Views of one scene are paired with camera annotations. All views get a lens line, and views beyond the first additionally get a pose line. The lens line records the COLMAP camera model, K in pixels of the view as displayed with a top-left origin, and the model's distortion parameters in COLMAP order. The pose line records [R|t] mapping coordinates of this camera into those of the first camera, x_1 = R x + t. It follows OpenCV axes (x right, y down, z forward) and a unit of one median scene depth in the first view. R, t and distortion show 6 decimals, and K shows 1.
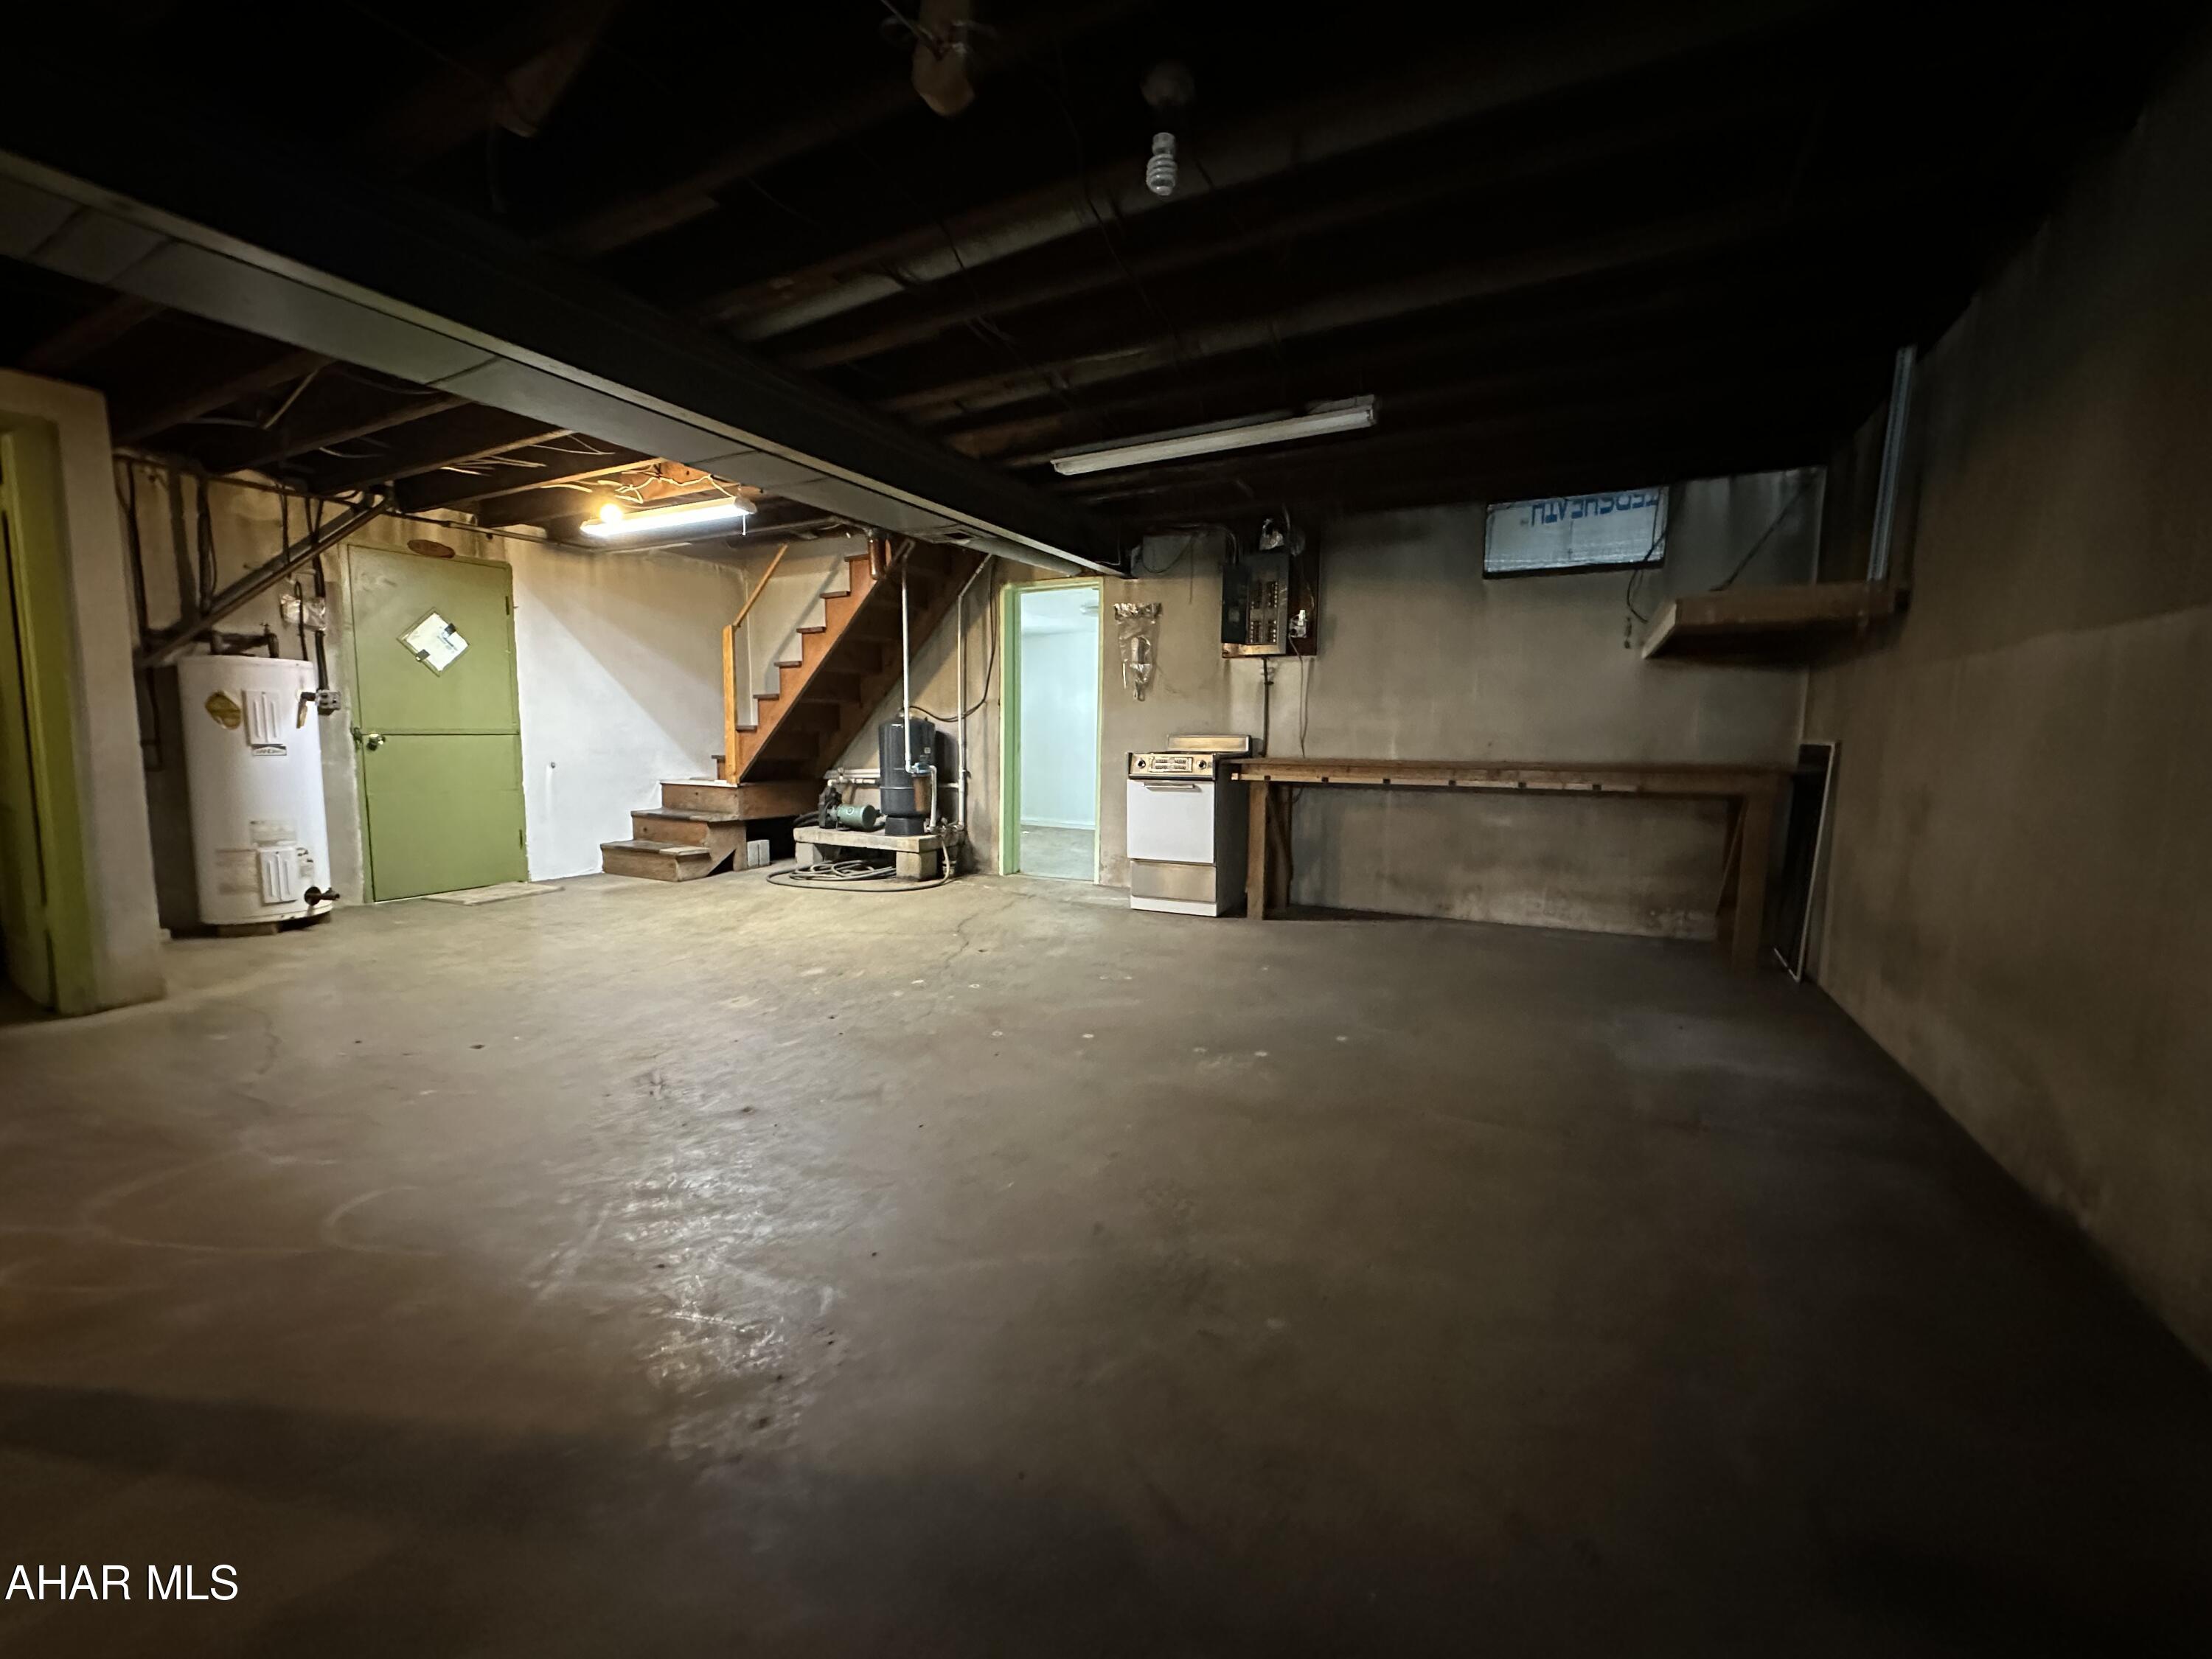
lens RADIAL K [[883.1, 0, 1101.2], [0, 883.1, 831.2], [0, 0, 1]] dist [-0.002983, 0.000801]
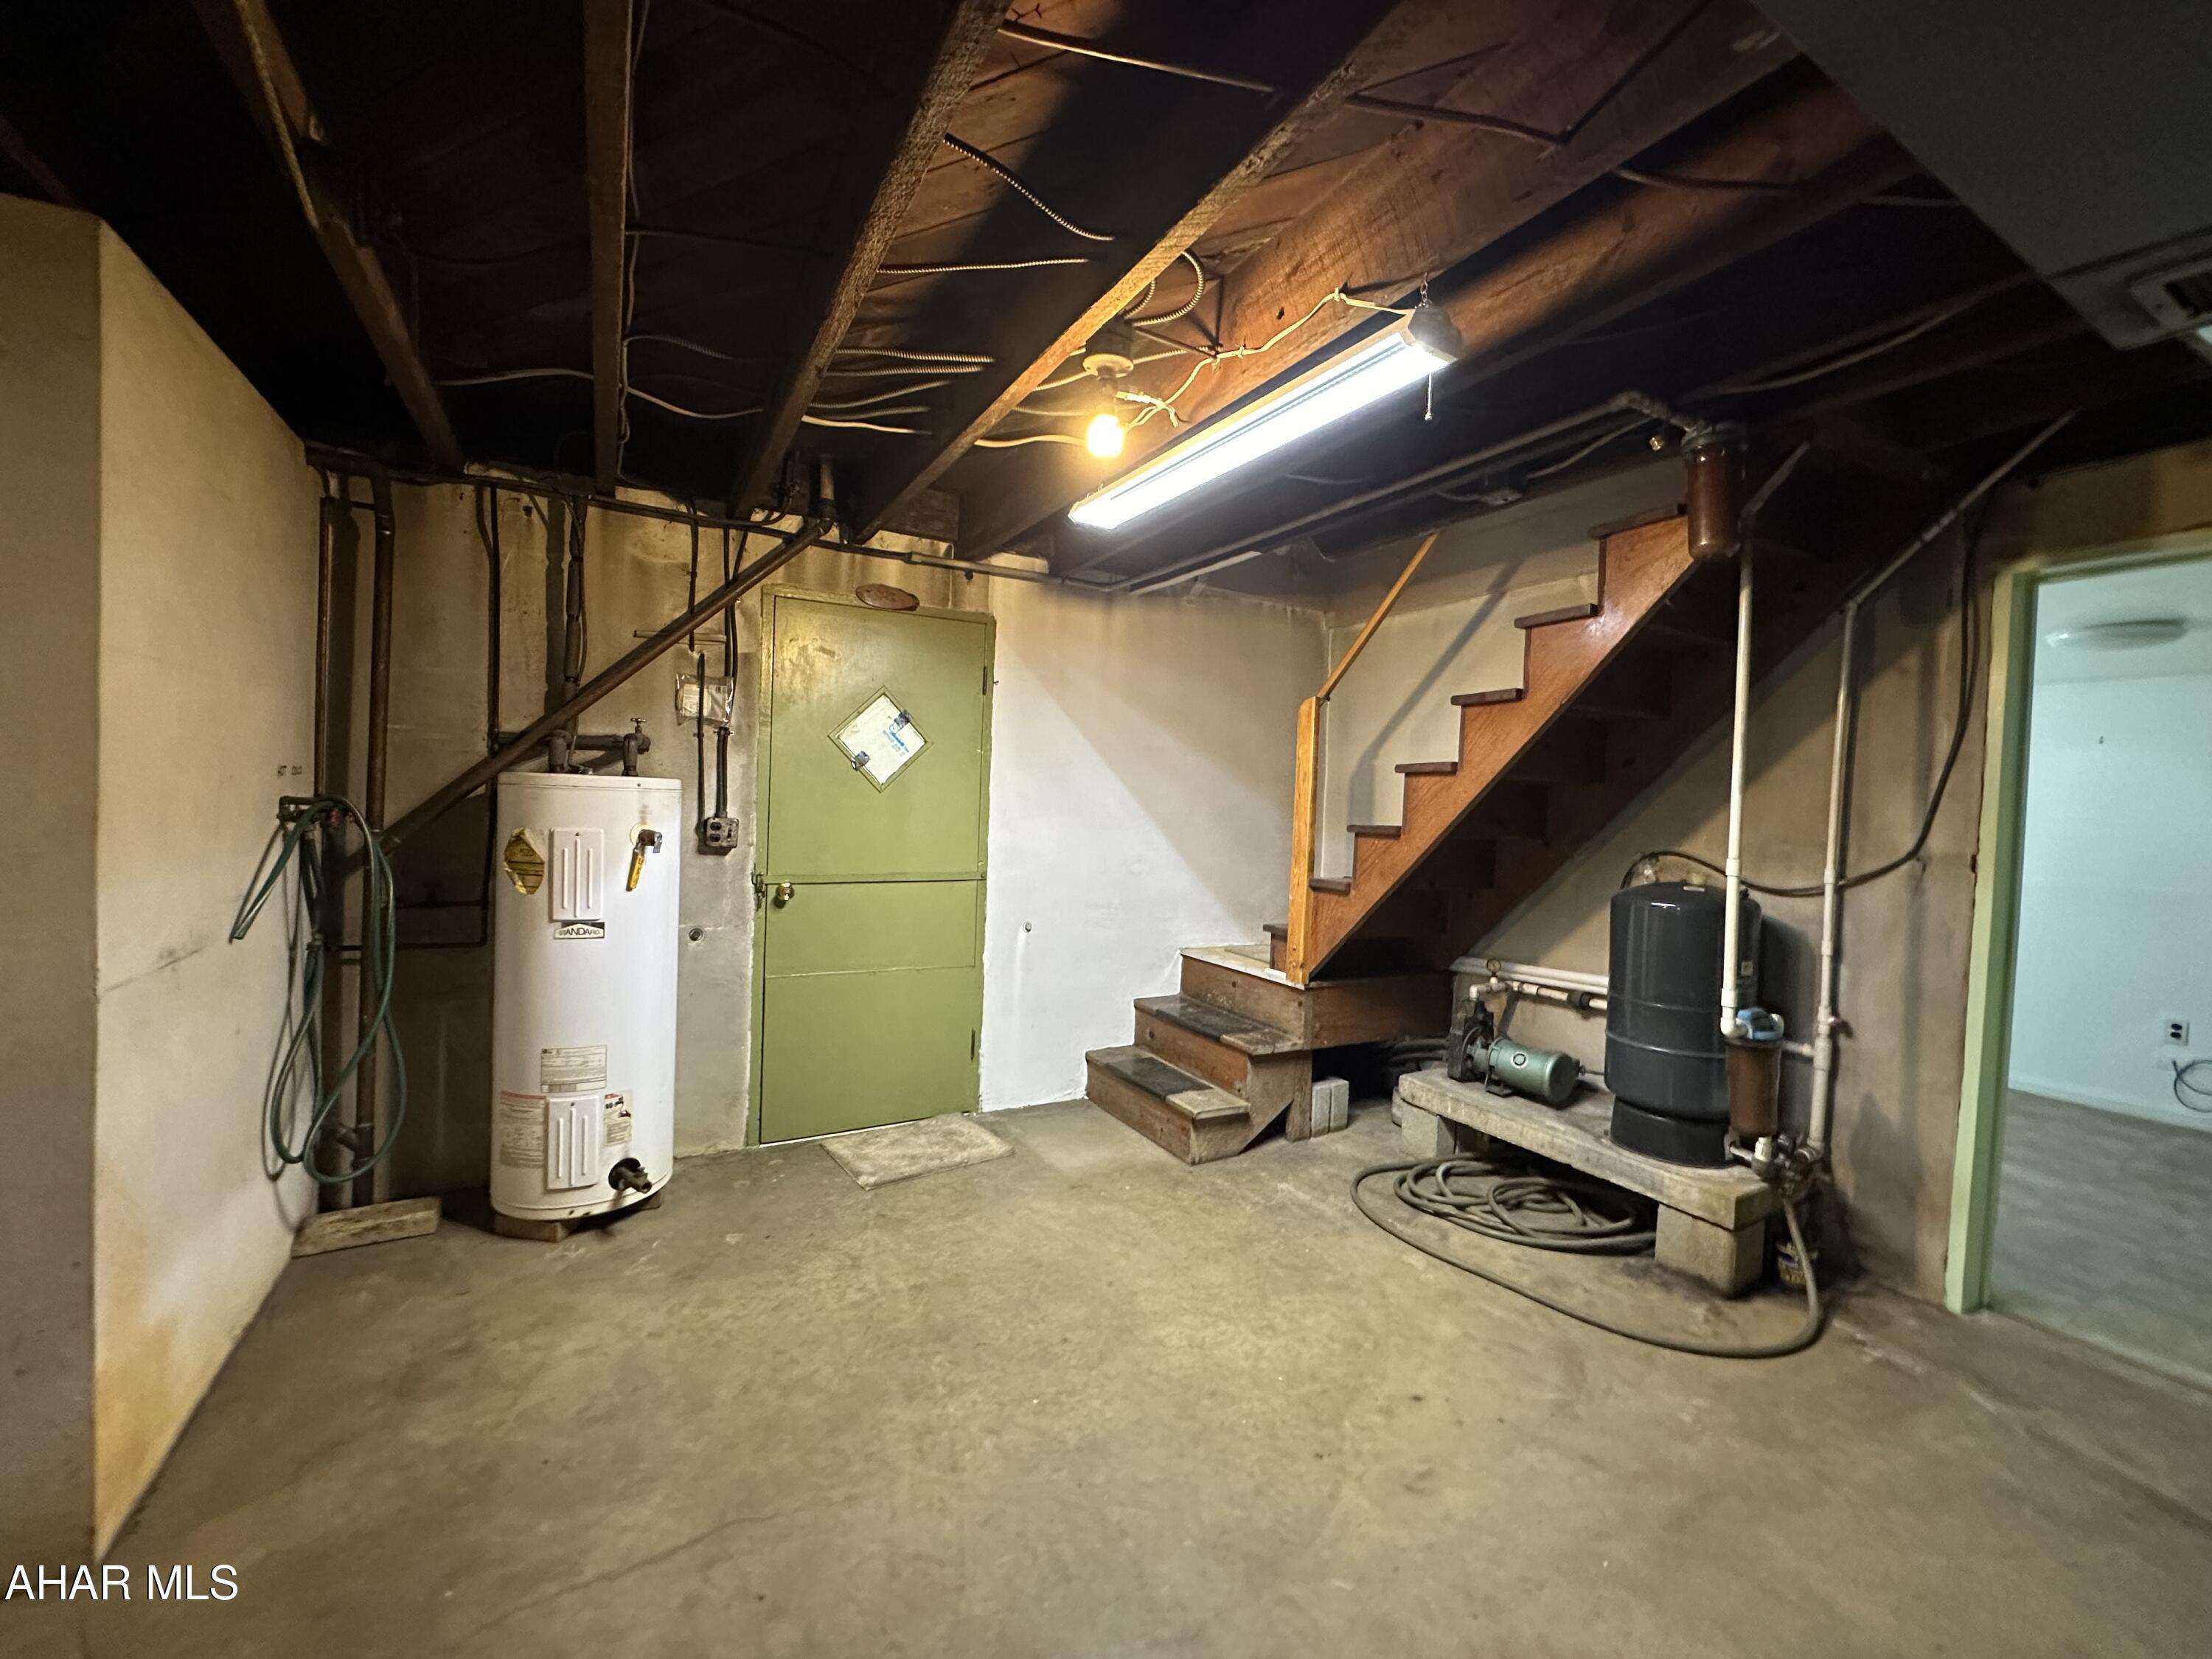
lens RADIAL K [[883.1, 0, 1108.3], [0, 883.1, 825.8], [0, 0, 1]] dist [-0.002983, 0.000801]
pose [[0.844929, 0.032839, -0.533869, -0.243060], [-0.082891, 0.994094, -0.070039, -0.109198], [0.528416, 0.103431, 0.842662, 0.499638]]
